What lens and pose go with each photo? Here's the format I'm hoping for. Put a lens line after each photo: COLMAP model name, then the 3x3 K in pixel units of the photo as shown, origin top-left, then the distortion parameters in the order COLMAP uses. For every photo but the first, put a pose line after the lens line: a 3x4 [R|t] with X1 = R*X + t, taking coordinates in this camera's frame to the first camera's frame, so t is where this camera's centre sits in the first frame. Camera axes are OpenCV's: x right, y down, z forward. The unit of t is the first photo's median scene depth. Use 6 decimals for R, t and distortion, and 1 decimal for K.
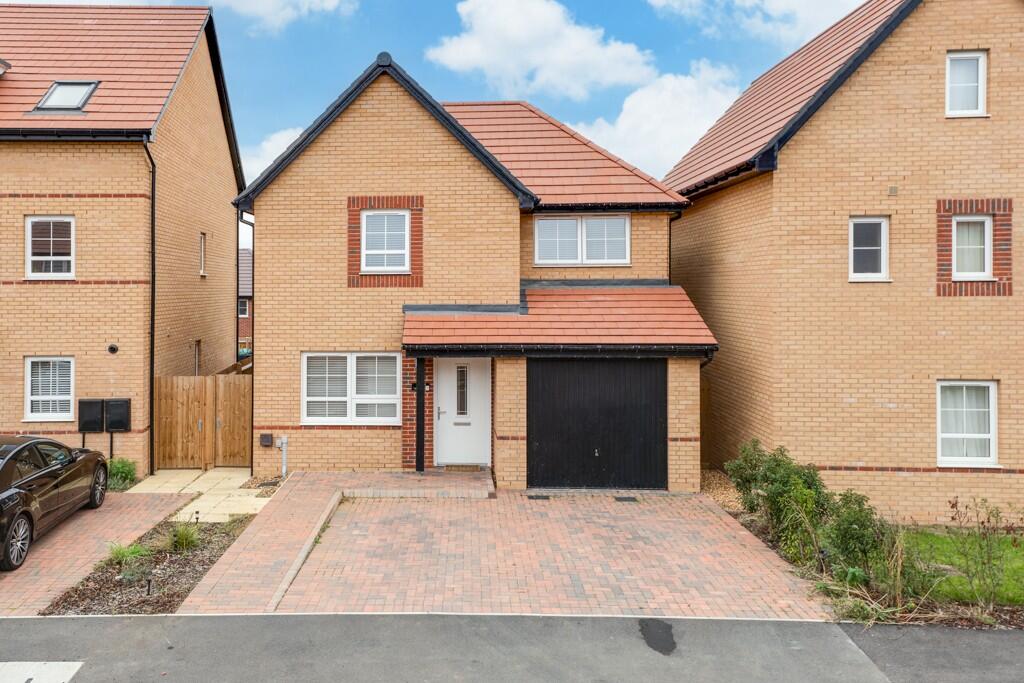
lens RADIAL K [[994.7, 0, 479.7], [0, 994.7, 326.3], [0, 0, 1]] dist [0.051479, 0.002841]
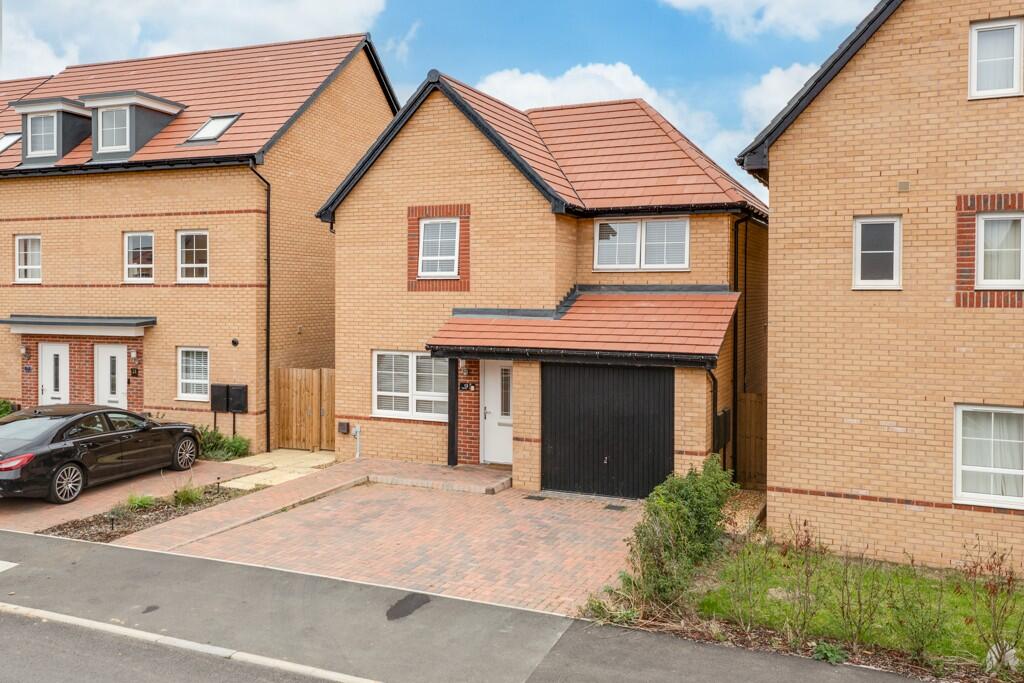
lens RADIAL K [[1122.7, 0, 511.6], [0, 1122.7, 372.7], [0, 0, 1]] dist [0.009197, 0.002528]
pose [[0.894989, 0.039844, -0.444305, 0.514297], [-0.024468, 0.998888, 0.040290, -0.002768], [0.445417, -0.025188, 0.894969, -0.038630]]
